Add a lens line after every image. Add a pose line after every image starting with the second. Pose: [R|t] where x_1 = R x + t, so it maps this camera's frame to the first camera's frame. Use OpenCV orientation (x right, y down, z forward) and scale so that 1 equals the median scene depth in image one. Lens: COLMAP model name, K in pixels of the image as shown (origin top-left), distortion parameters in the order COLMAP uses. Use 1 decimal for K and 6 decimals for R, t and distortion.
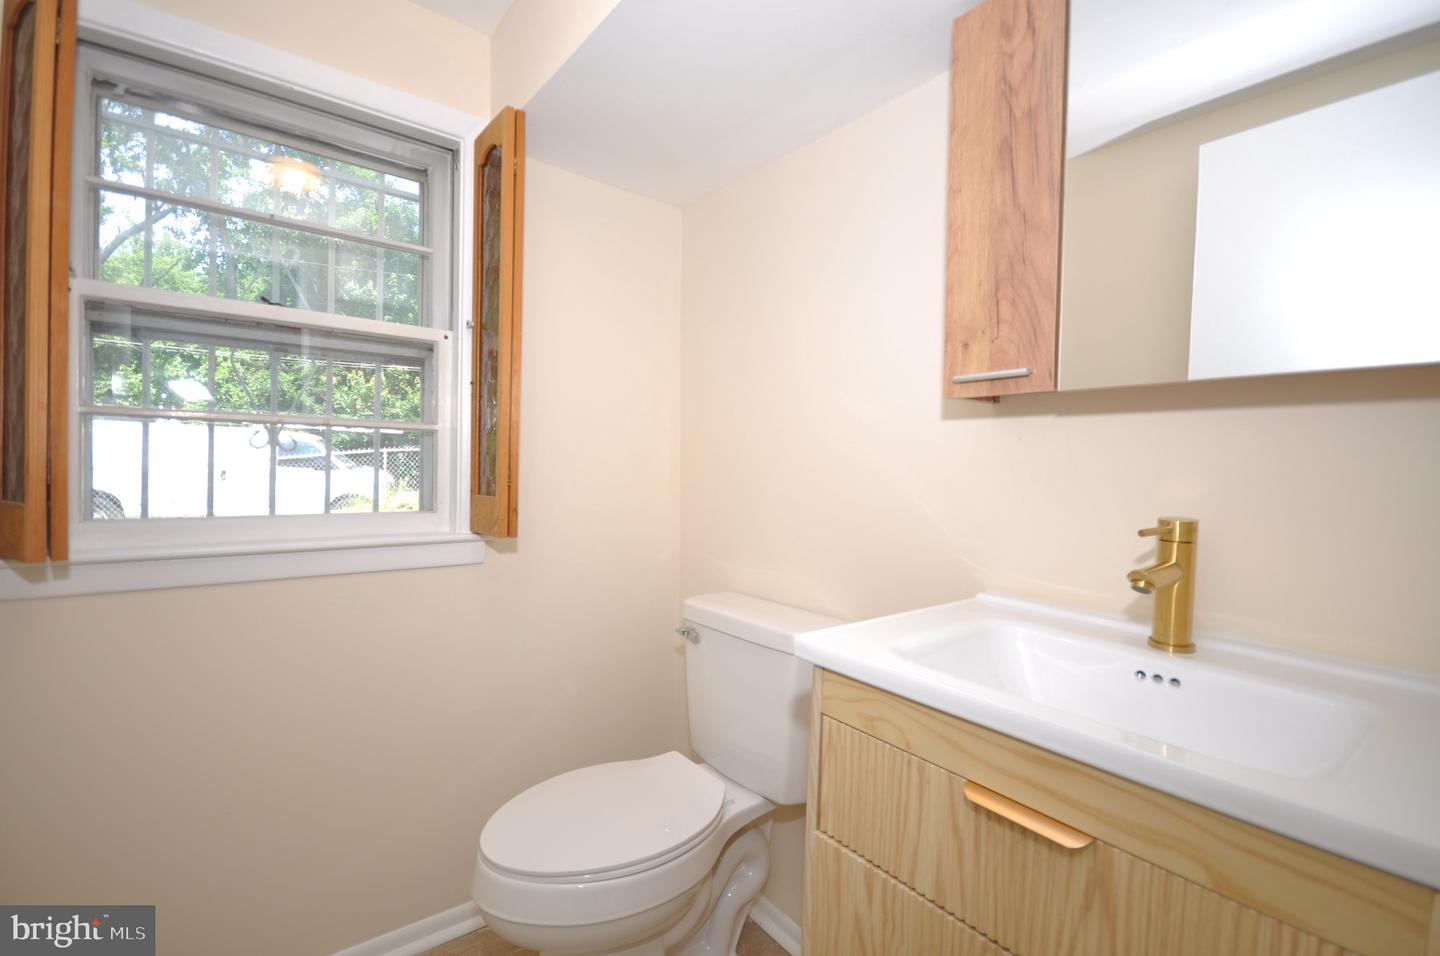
lens RADIAL K [[650.9, 0, 722.9], [0, 650.9, 483.9], [0, 0, 1]] dist [0.034144, -0.013574]
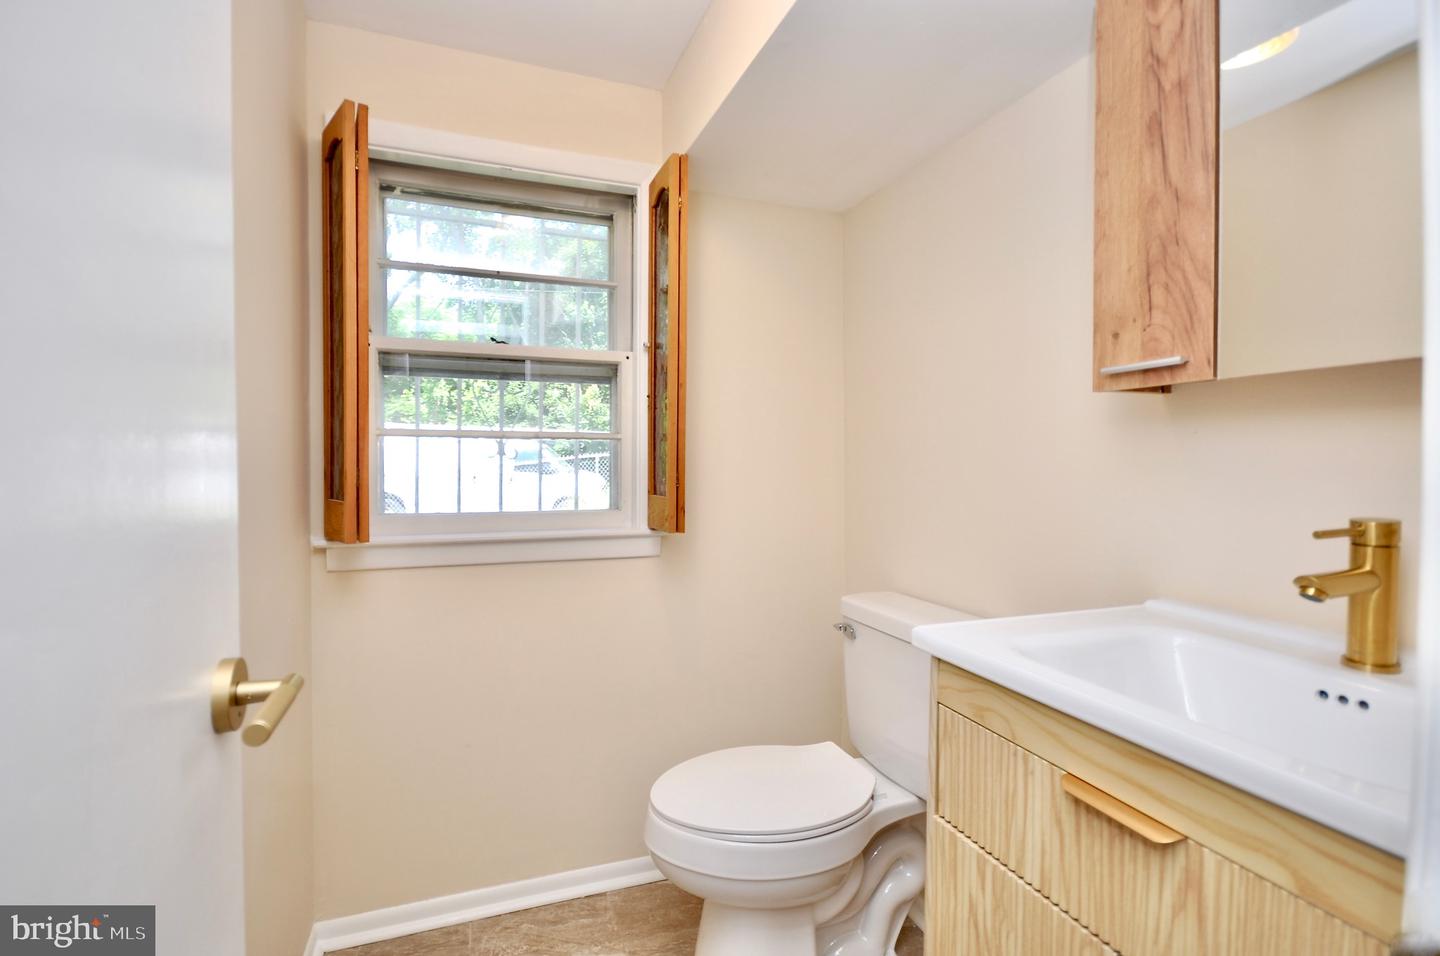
lens RADIAL K [[683.3, 0, 720.0], [0, 683.3, 478.0], [0, 0, 1]] dist [0.046180, -0.014297]
pose [[0.952629, -0.010678, -0.303948, 0.135241], [0.007925, 0.999916, -0.010287, 0.000954], [0.304032, 0.007391, 0.952633, -0.135315]]
